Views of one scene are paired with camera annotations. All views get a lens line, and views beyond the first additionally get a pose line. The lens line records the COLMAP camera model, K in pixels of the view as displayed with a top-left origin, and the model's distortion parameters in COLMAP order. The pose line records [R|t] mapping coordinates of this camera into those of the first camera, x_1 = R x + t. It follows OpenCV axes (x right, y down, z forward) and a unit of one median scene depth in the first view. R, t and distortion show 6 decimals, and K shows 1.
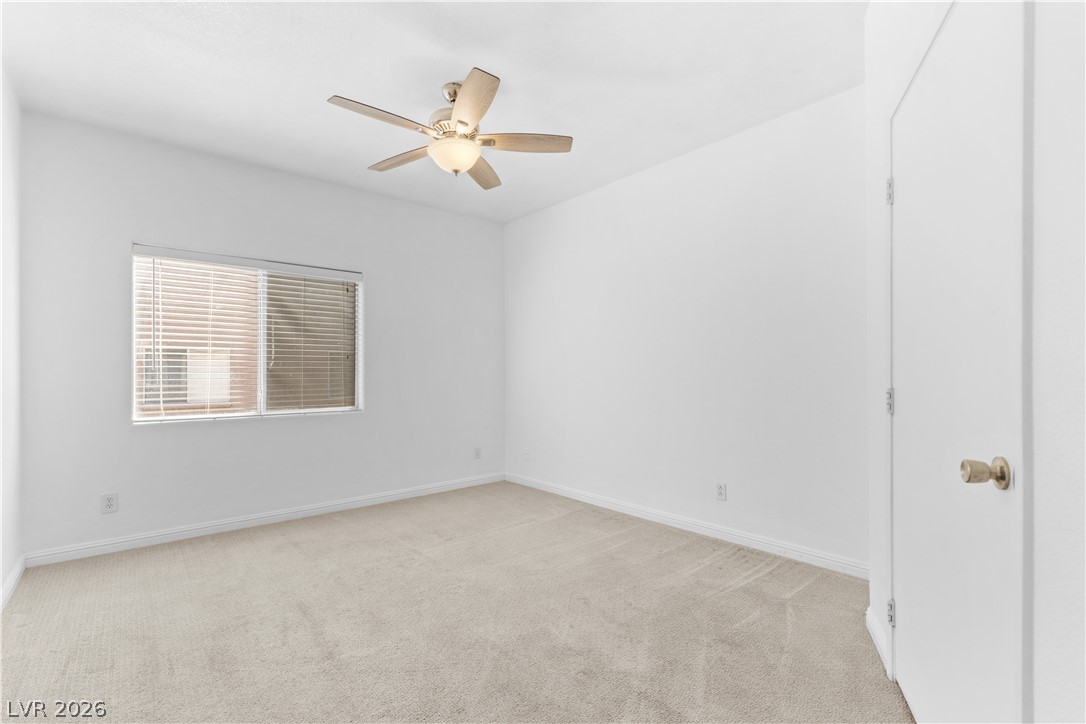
lens RADIAL K [[482.7, 0, 544.9], [0, 482.7, 364.9], [0, 0, 1]] dist [-0.001371, -0.000005]
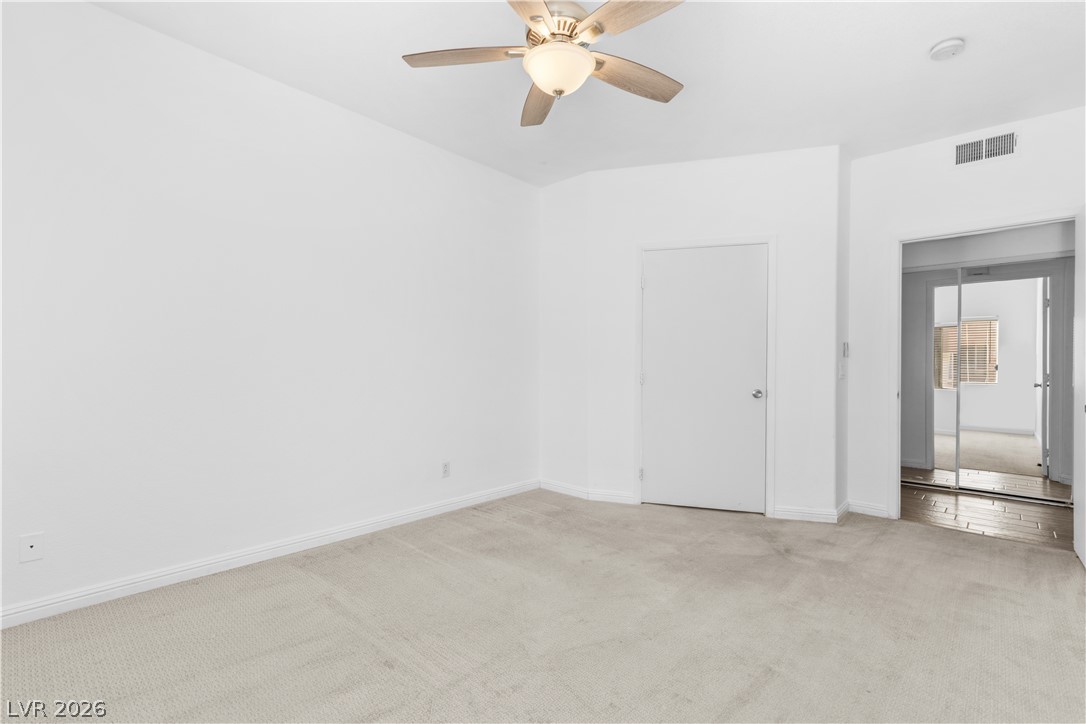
lens RADIAL K [[482.7, 0, 542.8], [0, 482.7, 367.1], [0, 0, 1]] dist [-0.001371, -0.000005]
pose [[-0.093877, -0.003018, 0.995579, -0.676184], [-0.020122, 0.999797, 0.001133, 0.019121], [-0.995380, -0.019927, -0.093919, 0.788056]]
